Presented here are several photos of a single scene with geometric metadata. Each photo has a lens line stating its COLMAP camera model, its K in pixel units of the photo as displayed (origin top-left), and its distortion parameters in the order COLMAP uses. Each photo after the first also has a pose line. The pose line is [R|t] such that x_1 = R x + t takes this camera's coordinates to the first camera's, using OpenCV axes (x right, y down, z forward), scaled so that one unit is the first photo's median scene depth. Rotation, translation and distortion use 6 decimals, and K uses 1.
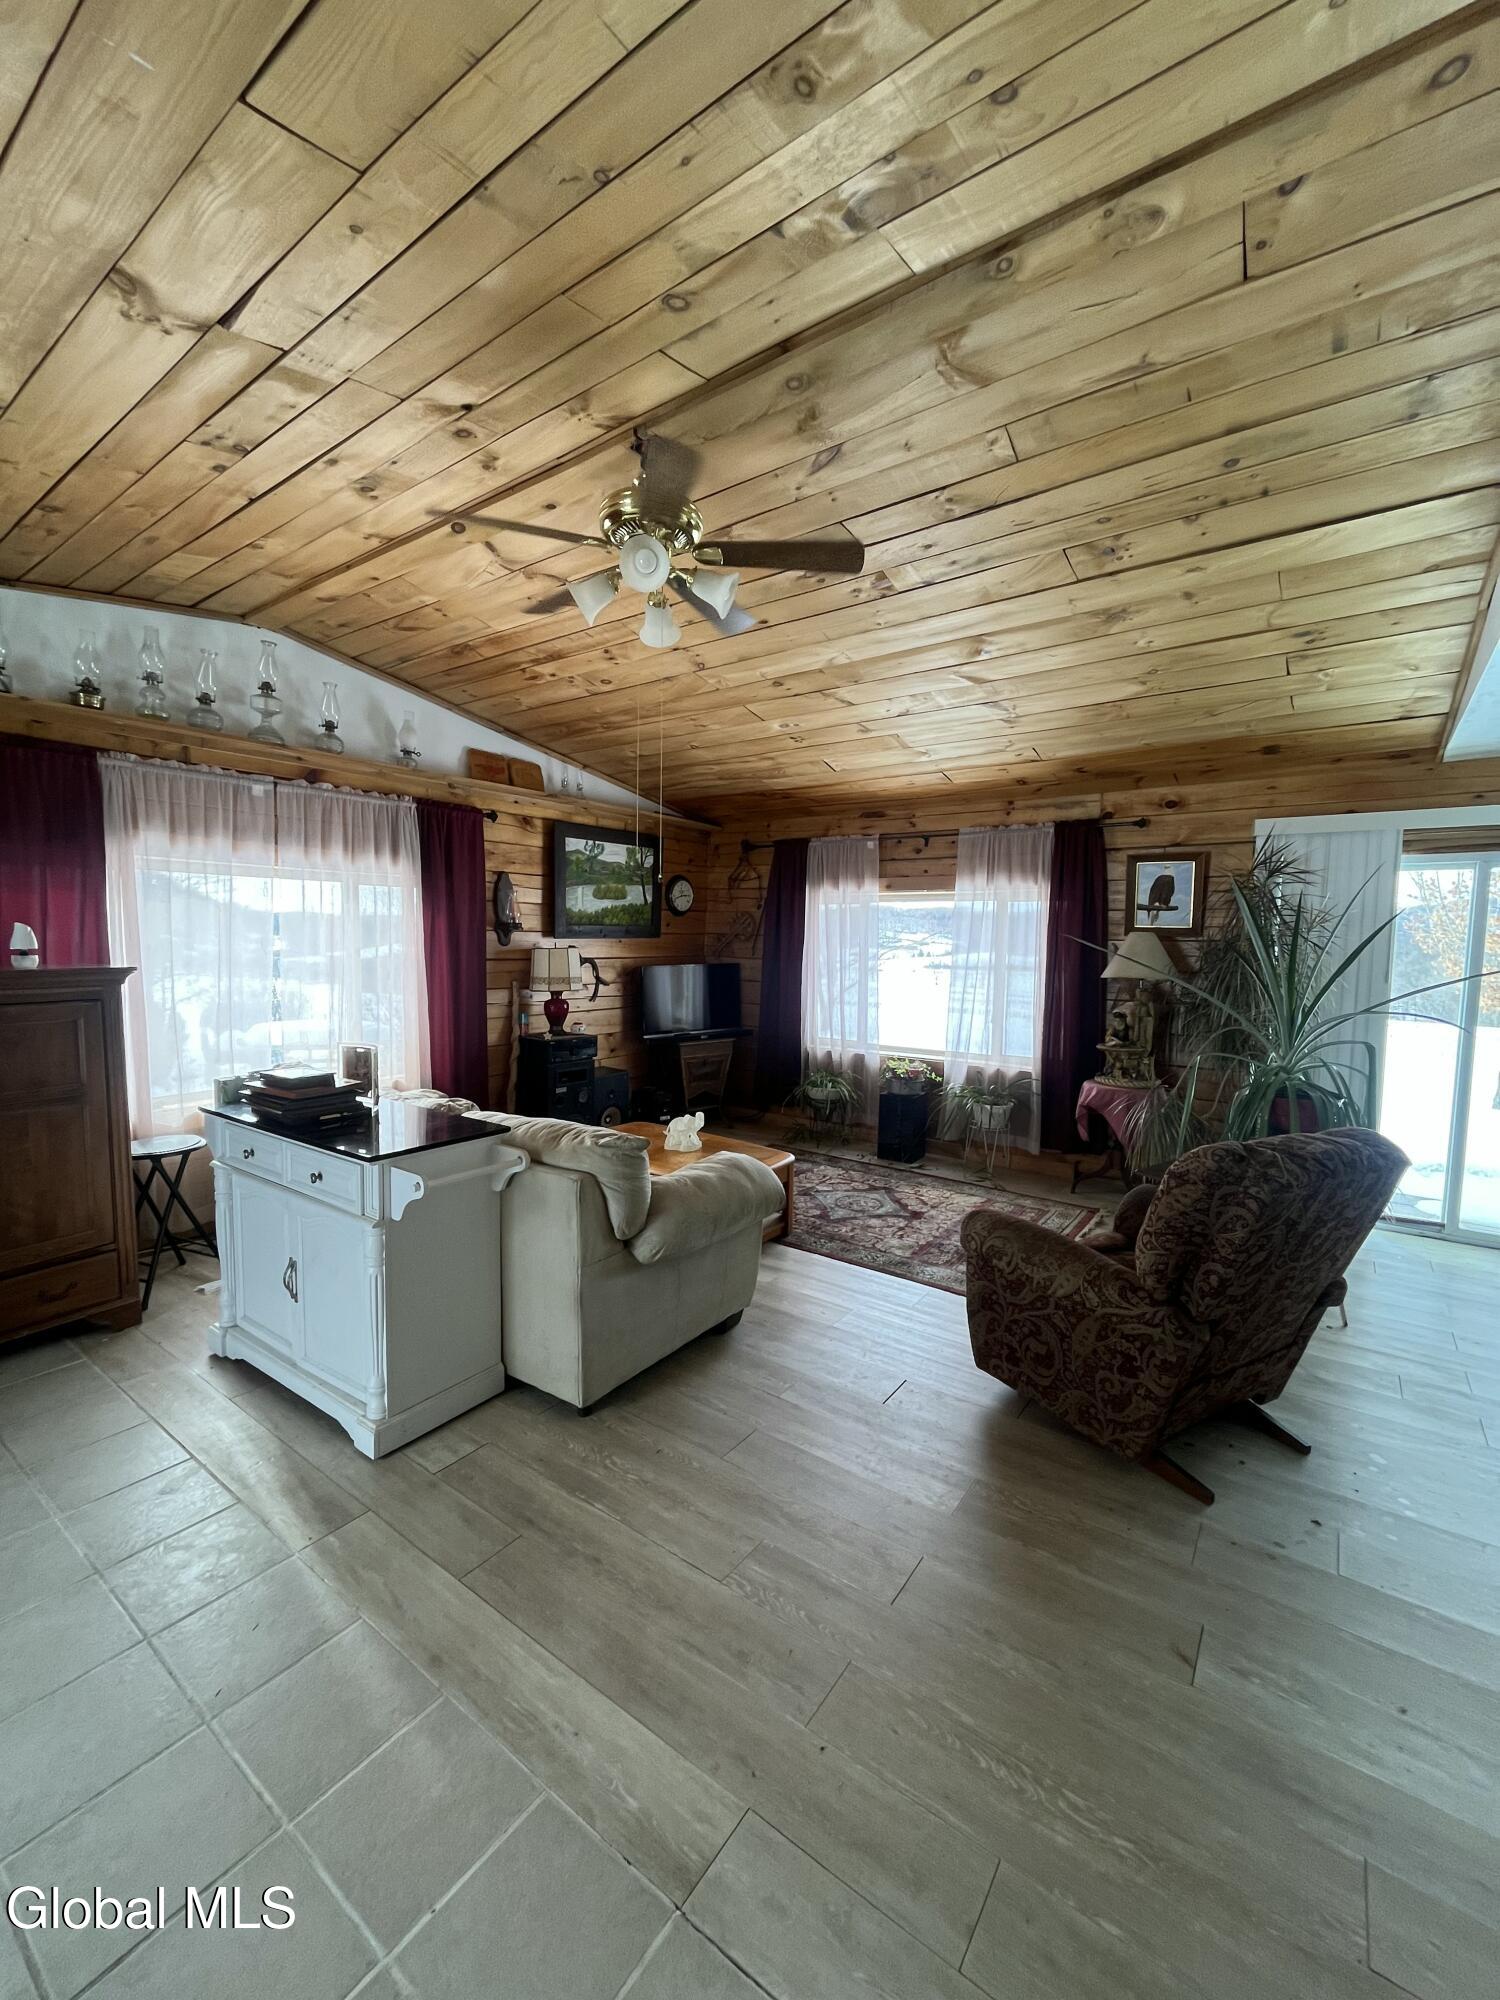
lens RADIAL K [[809.3, 0, 756.7], [0, 809.3, 1008.5], [0, 0, 1]] dist [-0.001790, -0.000718]
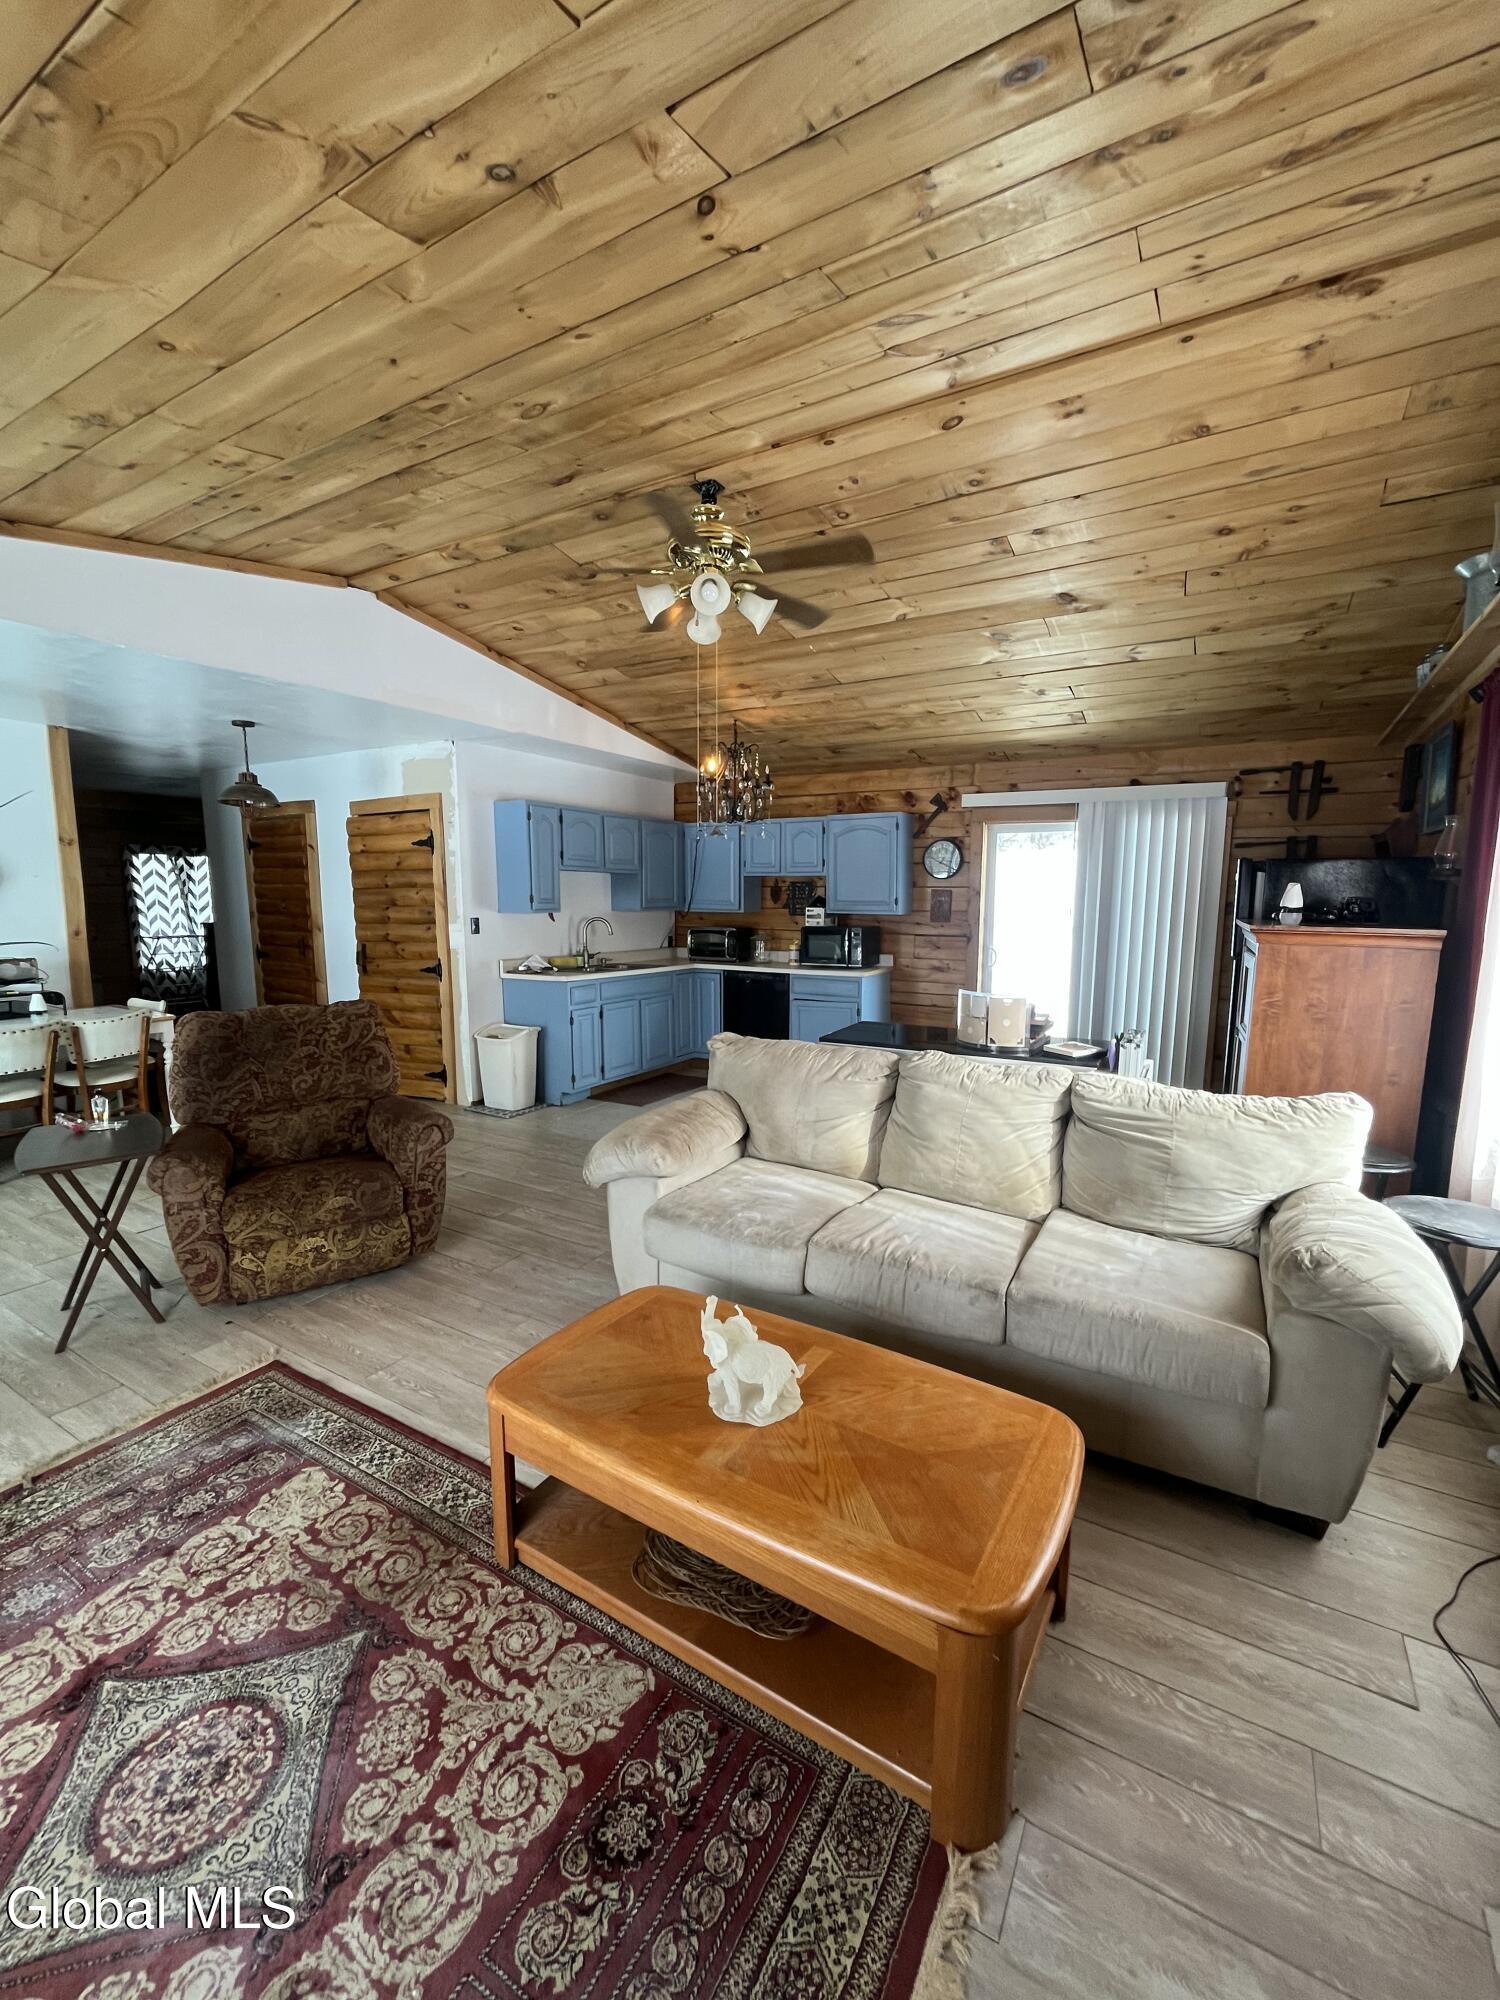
lens RADIAL K [[809.3, 0, 759.2], [0, 809.3, 1008.2], [0, 0, 1]] dist [-0.001790, -0.000718]
pose [[-0.995395, -0.005206, -0.095720, -0.049888], [-0.026731, 0.973991, 0.225003, -0.103371], [0.092059, 0.226526, -0.969645, 1.253051]]
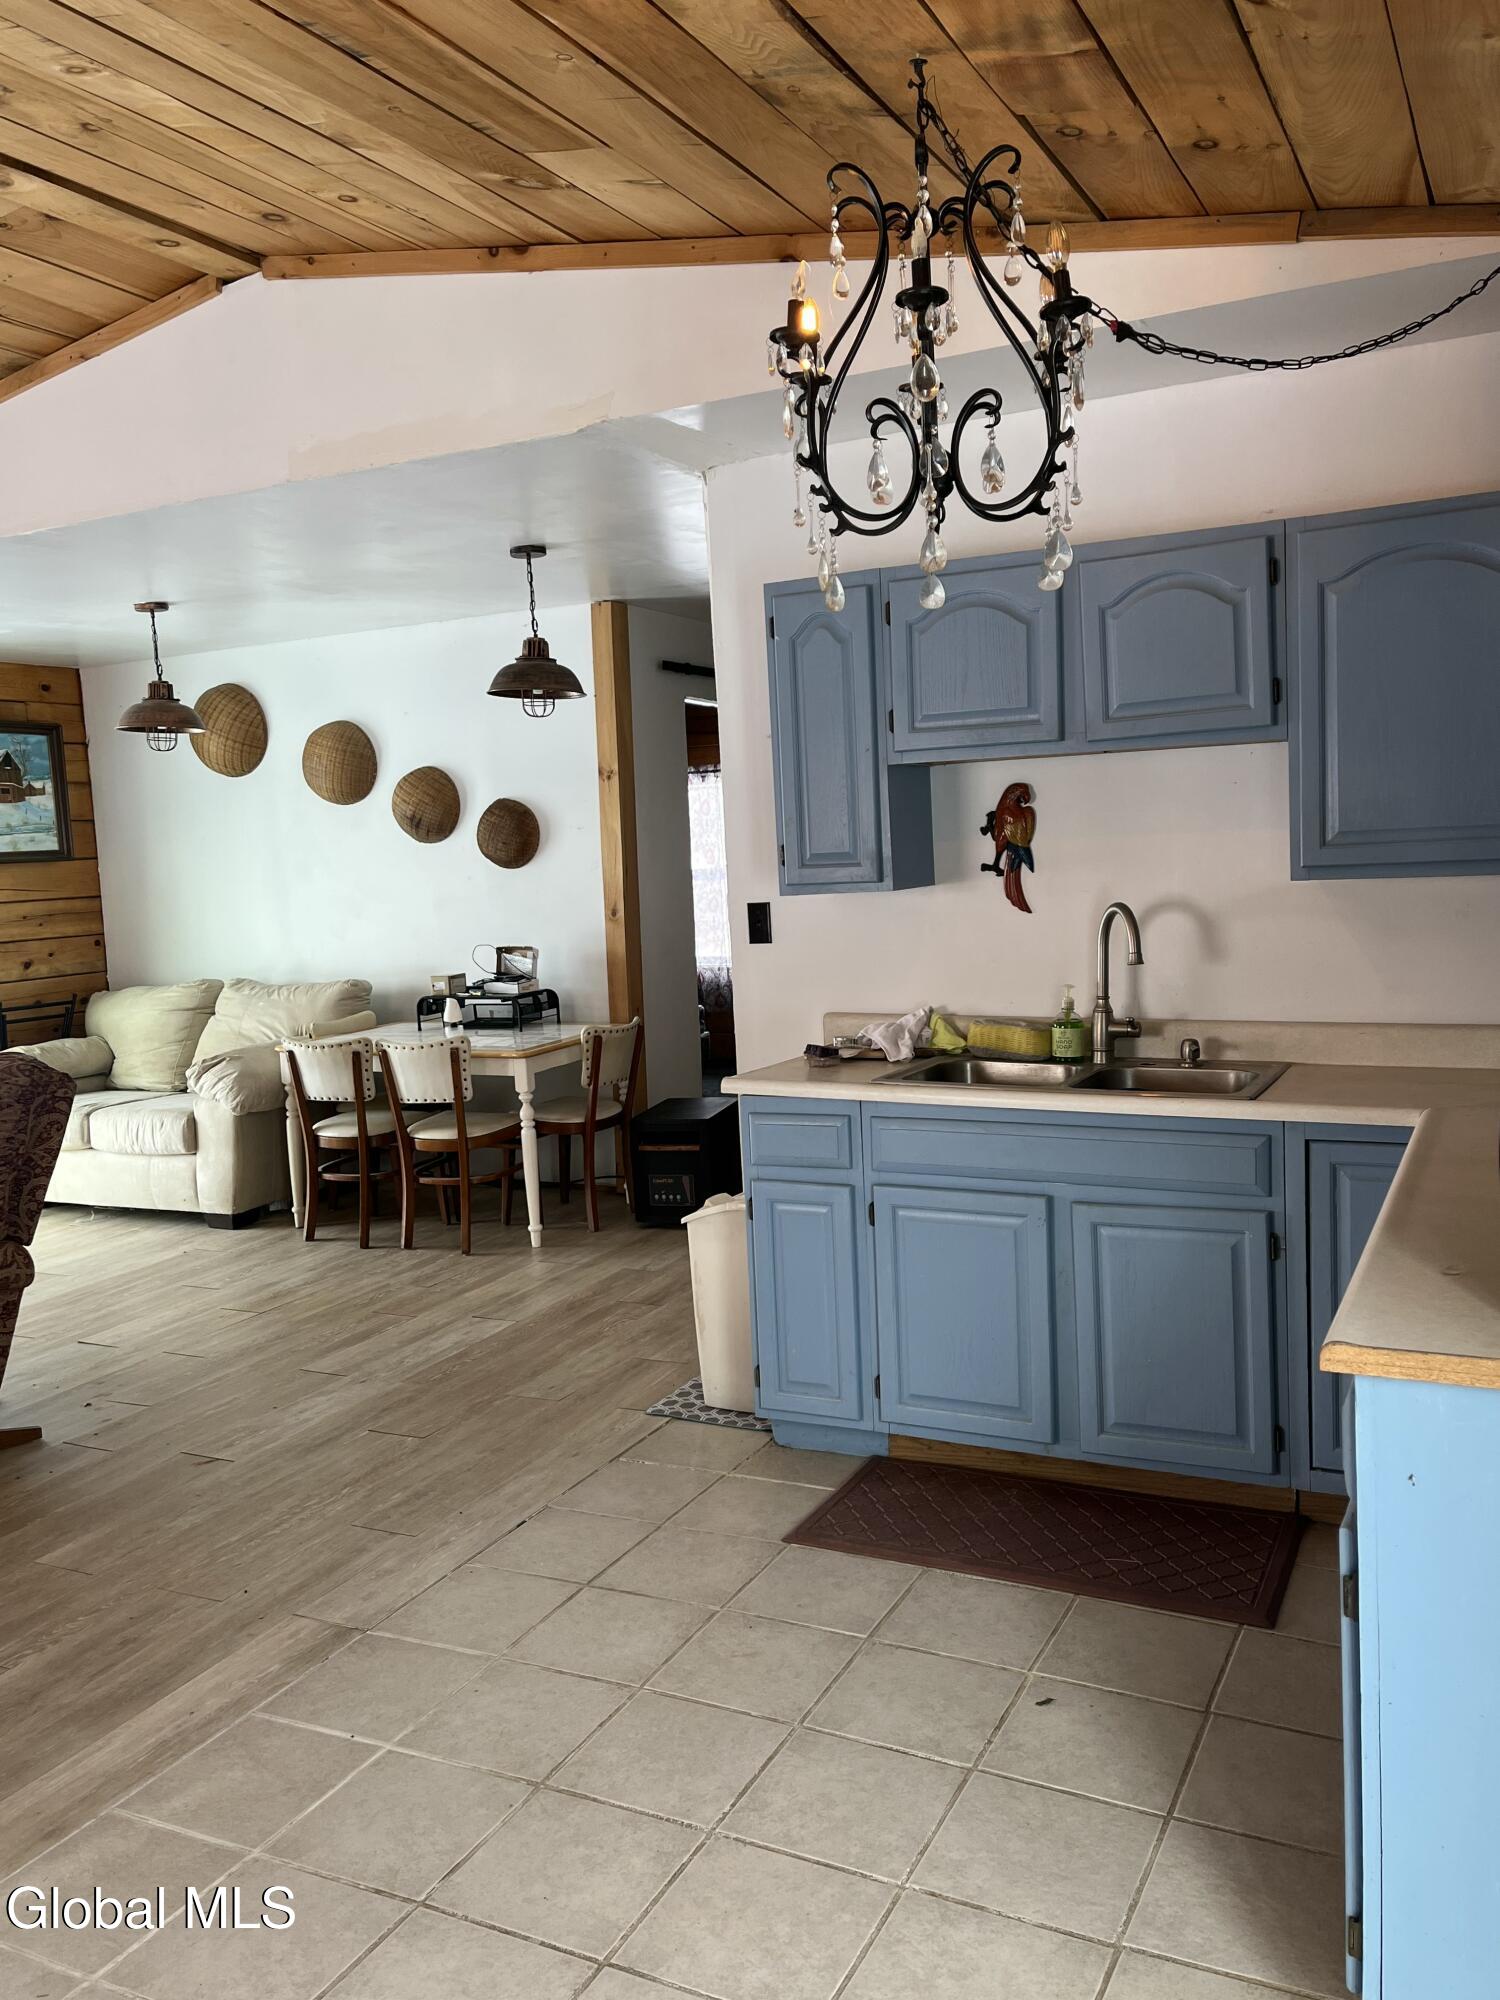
lens RADIAL K [[1609.3, 0, 758.6], [0, 1609.3, 1000.7], [0, 0, 1]] dist [0.058896, -0.053439]
pose [[-0.159863, -0.101702, 0.981886, -0.686053], [0.131843, 0.983567, 0.123341, -0.013386], [-0.978295, 0.149172, -0.143827, 0.171875]]
